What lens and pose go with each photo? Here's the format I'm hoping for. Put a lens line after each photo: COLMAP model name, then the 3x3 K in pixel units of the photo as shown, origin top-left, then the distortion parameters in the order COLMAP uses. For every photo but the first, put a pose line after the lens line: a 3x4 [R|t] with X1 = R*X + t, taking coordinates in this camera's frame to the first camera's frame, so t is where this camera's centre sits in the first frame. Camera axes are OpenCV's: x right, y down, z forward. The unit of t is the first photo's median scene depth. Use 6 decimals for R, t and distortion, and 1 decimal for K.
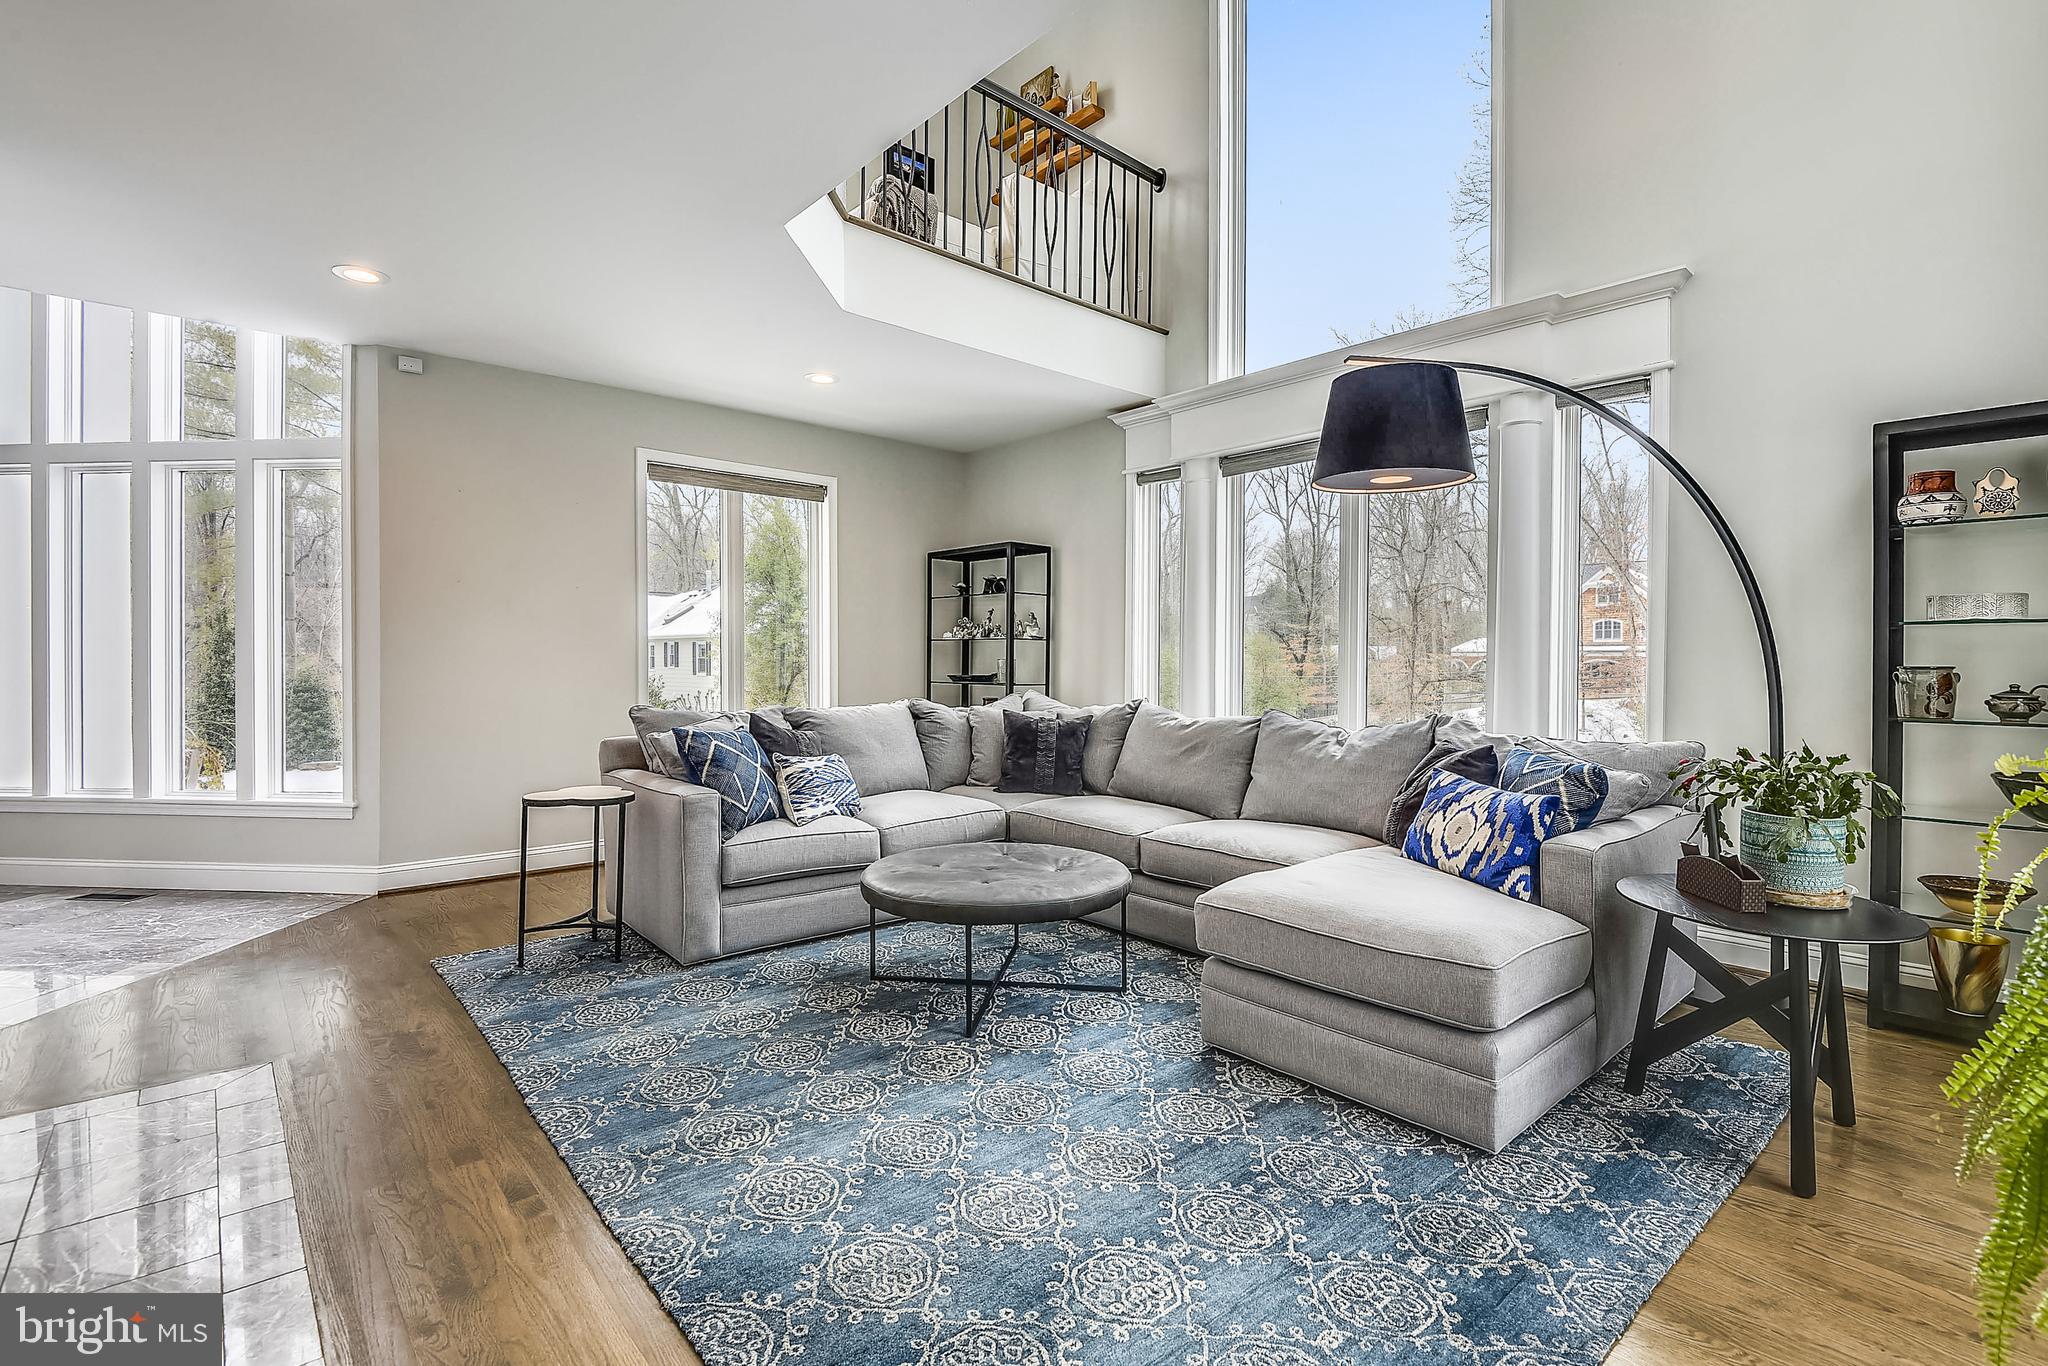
lens RADIAL K [[938.8, 0, 1024.1], [0, 938.8, 669.3], [0, 0, 1]] dist [-0.001937, -0.000275]
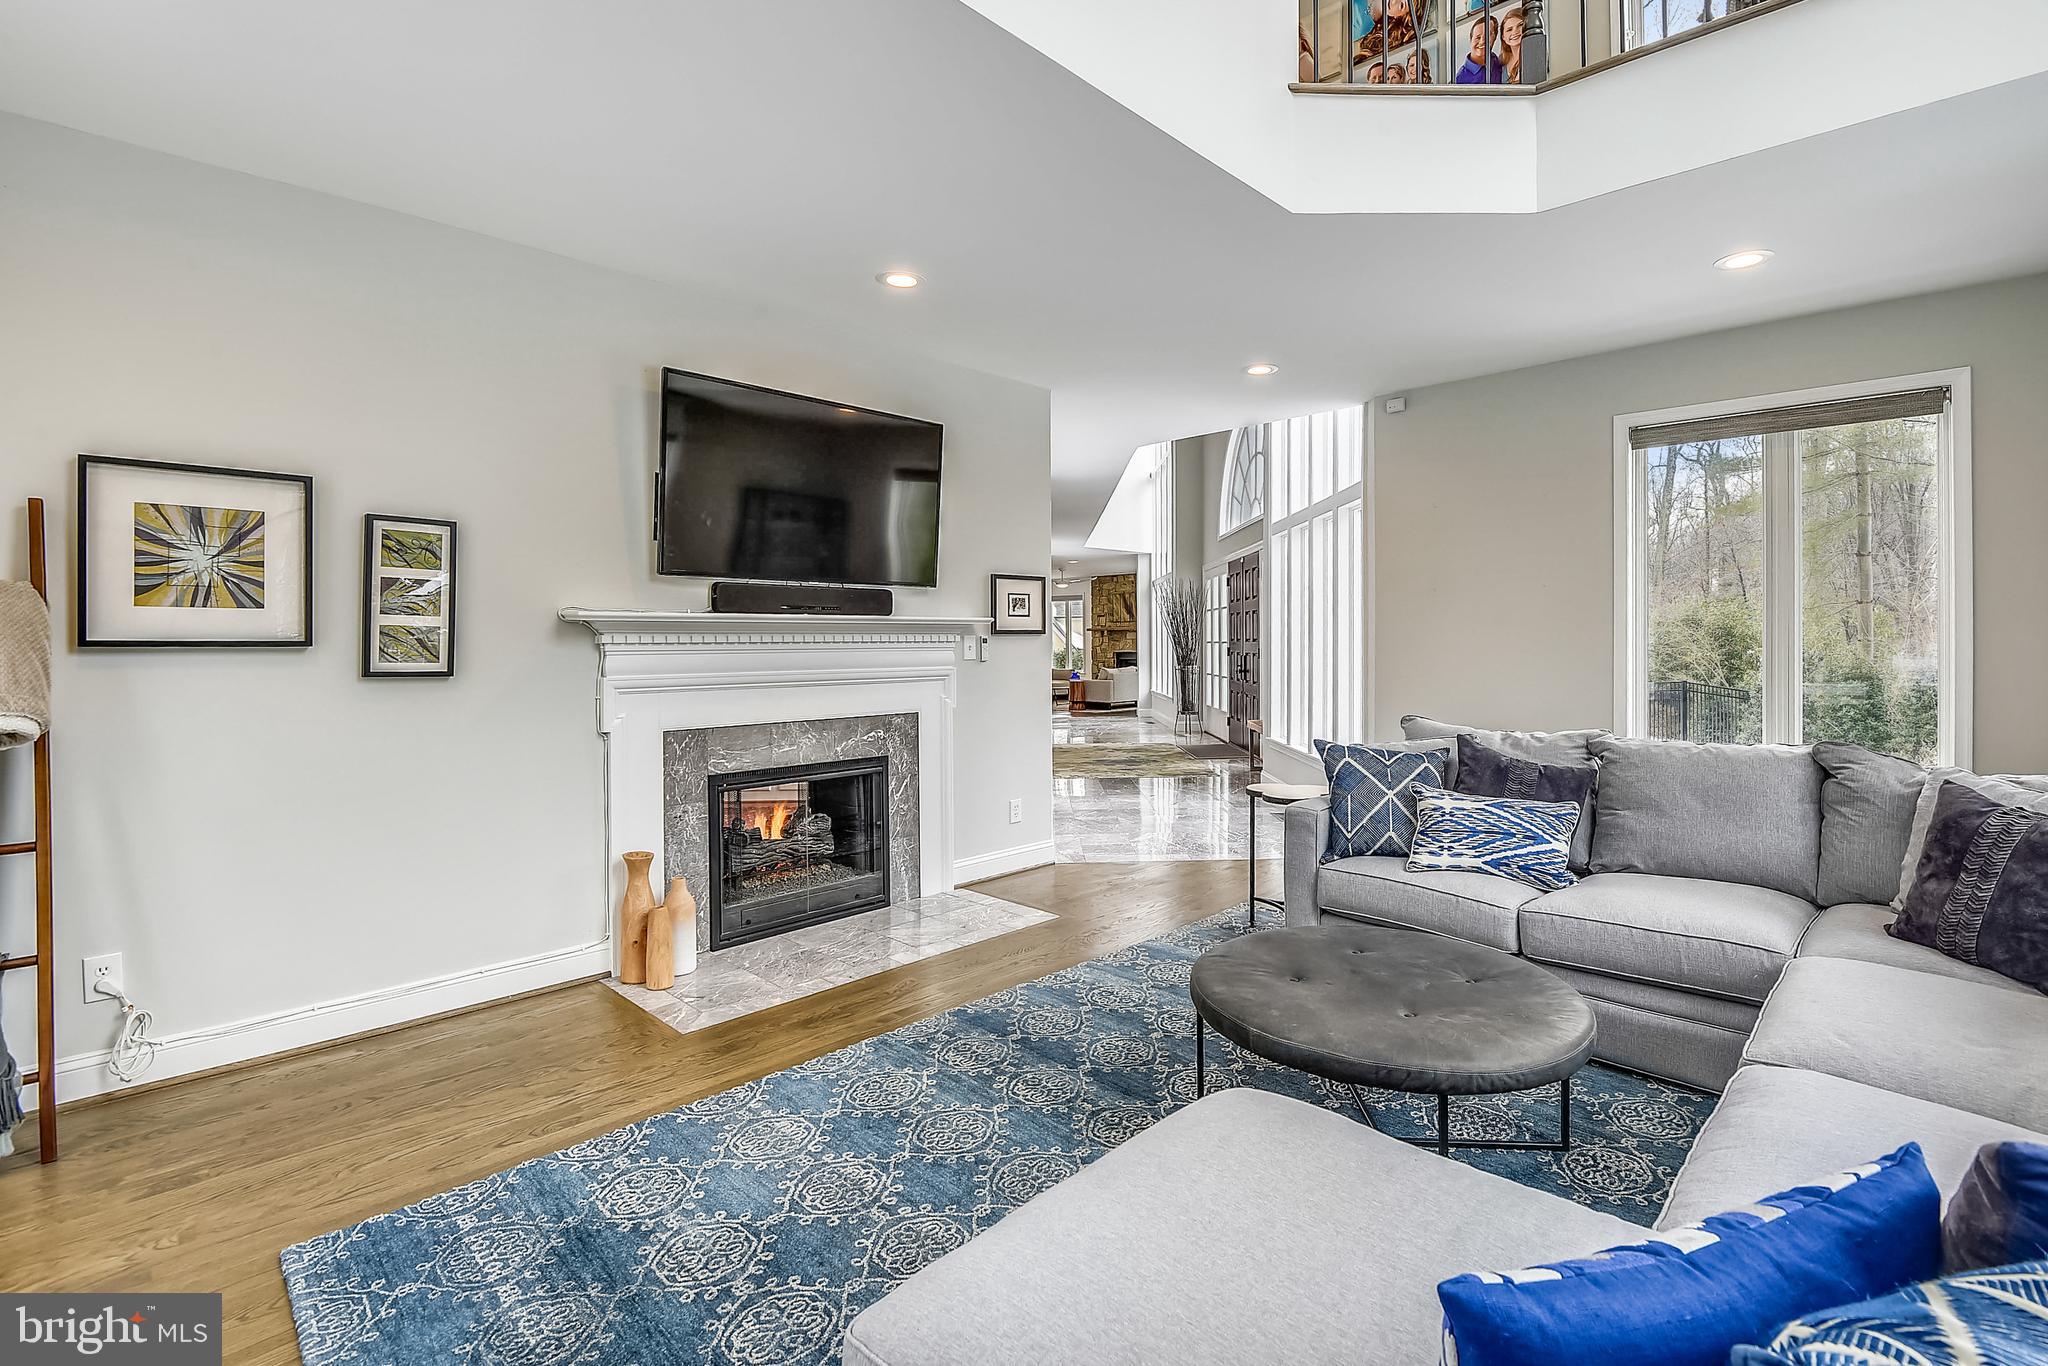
lens RADIAL K [[938.8, 0, 1047.7], [0, 938.8, 645.5], [0, 0, 1]] dist [-0.001937, -0.000275]
pose [[0.078389, 0.004735, -0.996912, 0.565336], [-0.007296, 0.999965, 0.004176, -0.037840], [0.996896, 0.006946, 0.078421, 0.588578]]
